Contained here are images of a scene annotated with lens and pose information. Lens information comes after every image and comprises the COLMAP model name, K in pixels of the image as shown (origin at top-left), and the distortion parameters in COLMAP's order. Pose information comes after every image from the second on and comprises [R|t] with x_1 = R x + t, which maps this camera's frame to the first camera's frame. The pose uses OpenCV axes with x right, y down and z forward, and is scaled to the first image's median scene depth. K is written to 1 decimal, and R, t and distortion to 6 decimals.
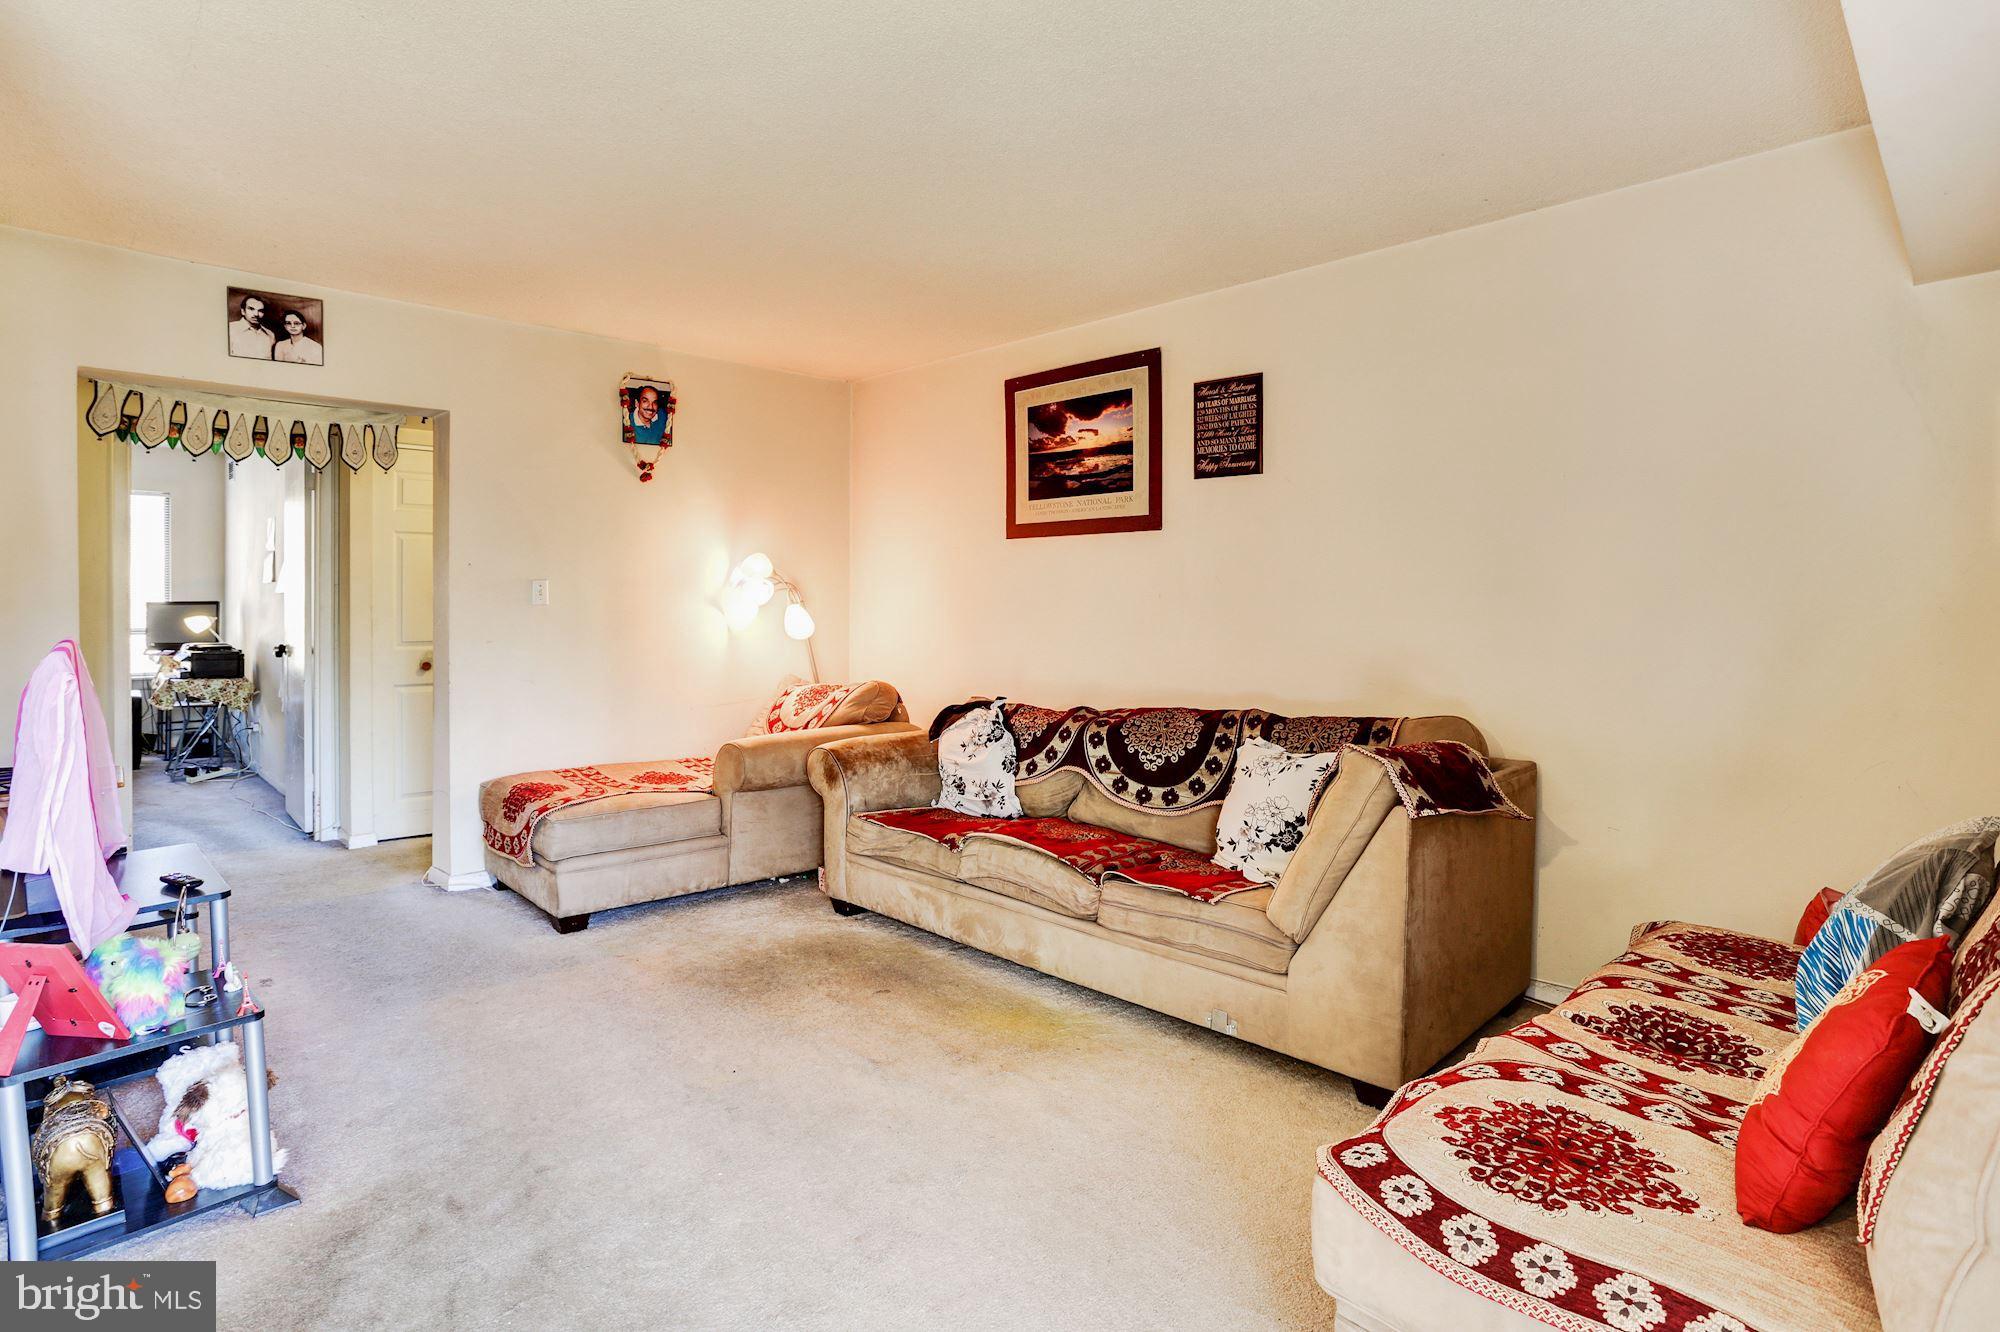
lens RADIAL K [[990.0, 0, 996.8], [0, 990.0, 621.6], [0, 0, 1]] dist [-0.038273, 0.007483]
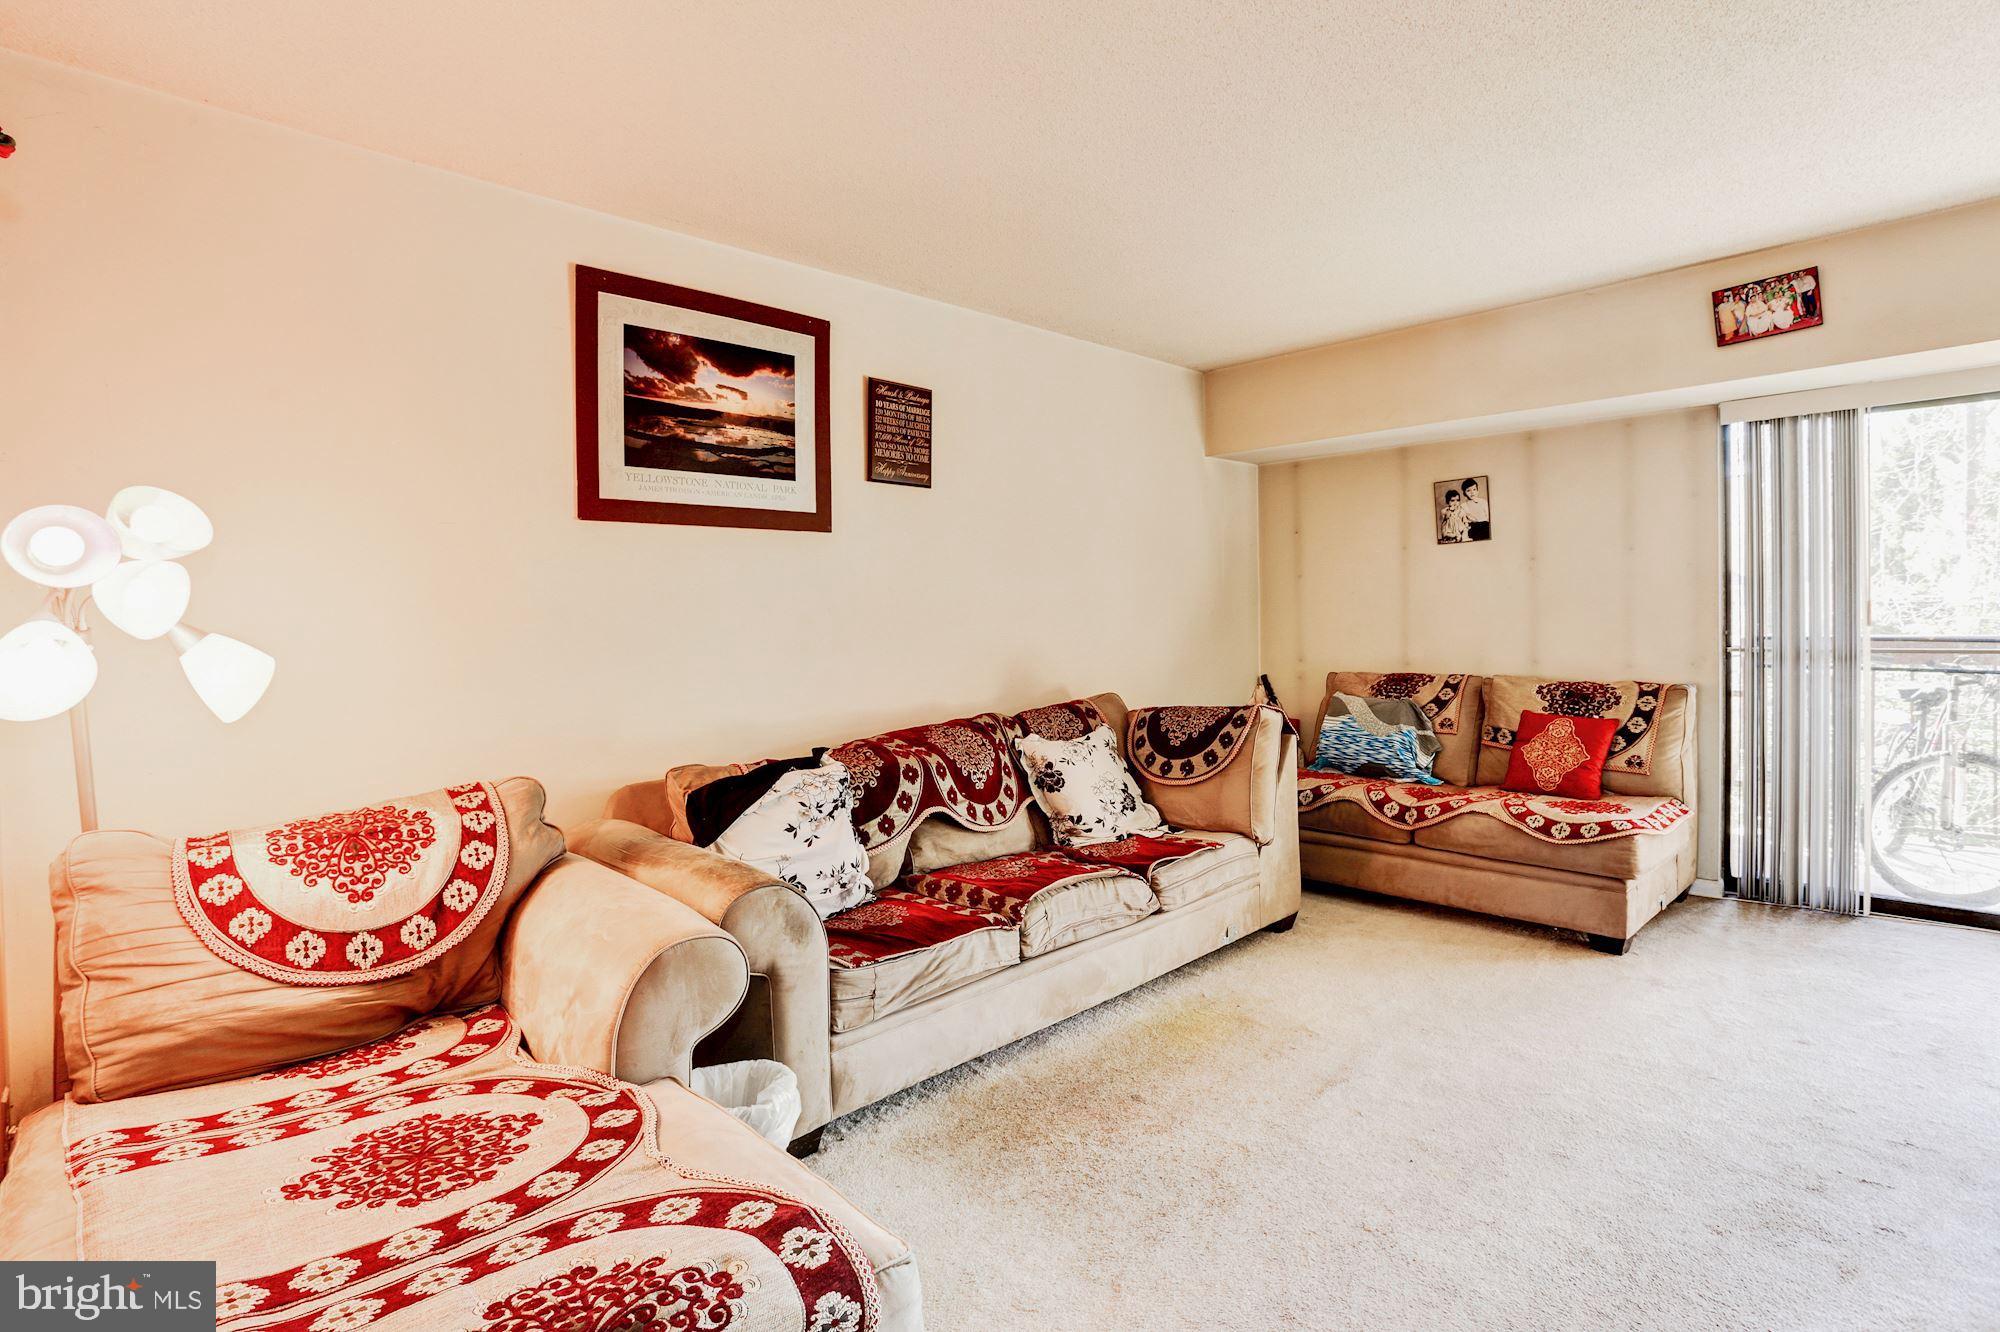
lens RADIAL K [[990.0, 0, 1024.7], [0, 990.0, 625.7], [0, 0, 1]] dist [-0.038273, 0.007483]
pose [[0.011904, -0.026956, 0.999566, -0.693795], [0.026084, 0.999305, 0.026639, -0.028655], [-0.999589, 0.025756, 0.012598, 0.809342]]
